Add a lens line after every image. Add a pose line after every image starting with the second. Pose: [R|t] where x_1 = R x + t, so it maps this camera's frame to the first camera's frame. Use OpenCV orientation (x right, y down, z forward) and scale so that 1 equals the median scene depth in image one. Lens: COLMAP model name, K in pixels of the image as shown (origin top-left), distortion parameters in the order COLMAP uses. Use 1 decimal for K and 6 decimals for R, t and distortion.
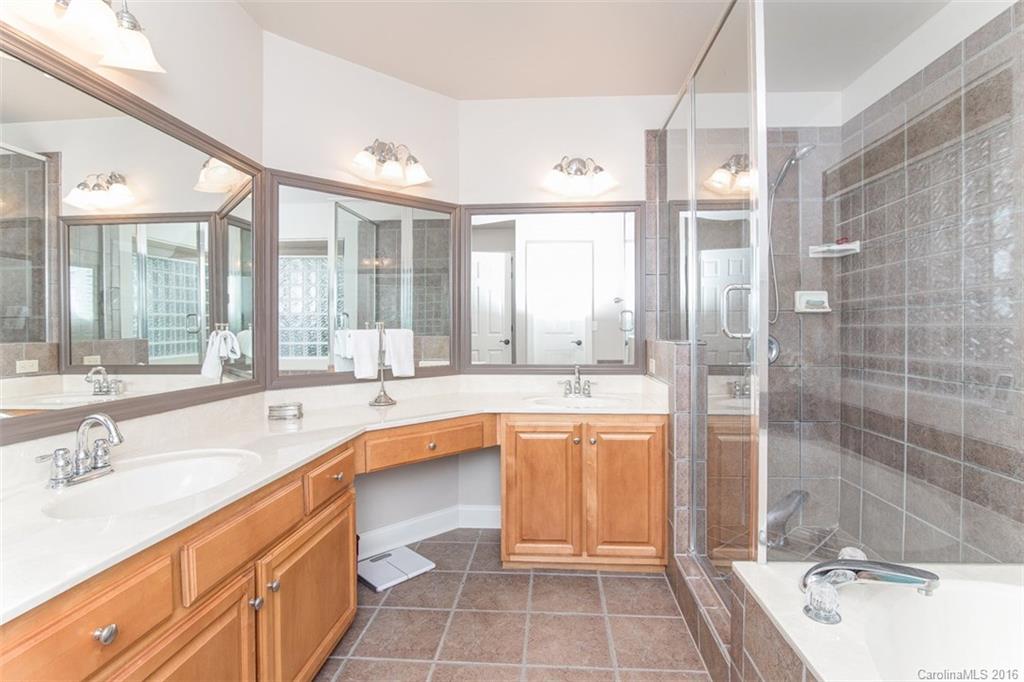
lens RADIAL K [[486.1, 0, 494.2], [0, 486.1, 330.9], [0, 0, 1]] dist [-0.015928, -0.000365]
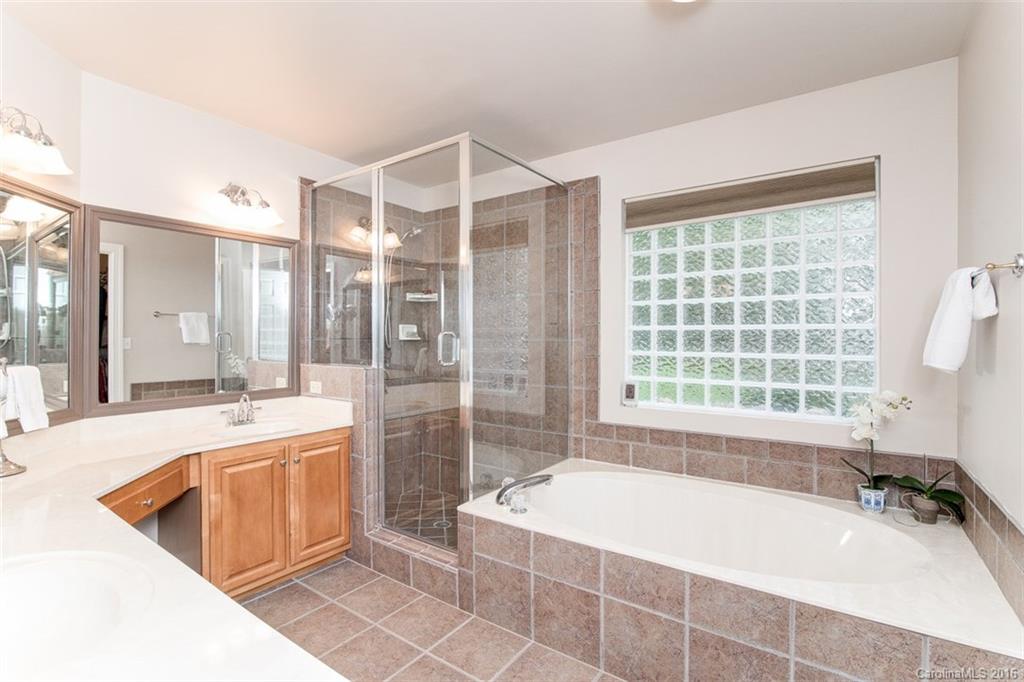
lens RADIAL K [[475.6, 0, 510.0], [0, 475.6, 345.4], [0, 0, 1]] dist [-0.015676, -0.000145]
pose [[0.536659, -0.013247, 0.843695, -0.438898], [0.007724, 0.999912, 0.010786, -0.043177], [-0.843764, 0.000728, 0.536714, 0.006844]]
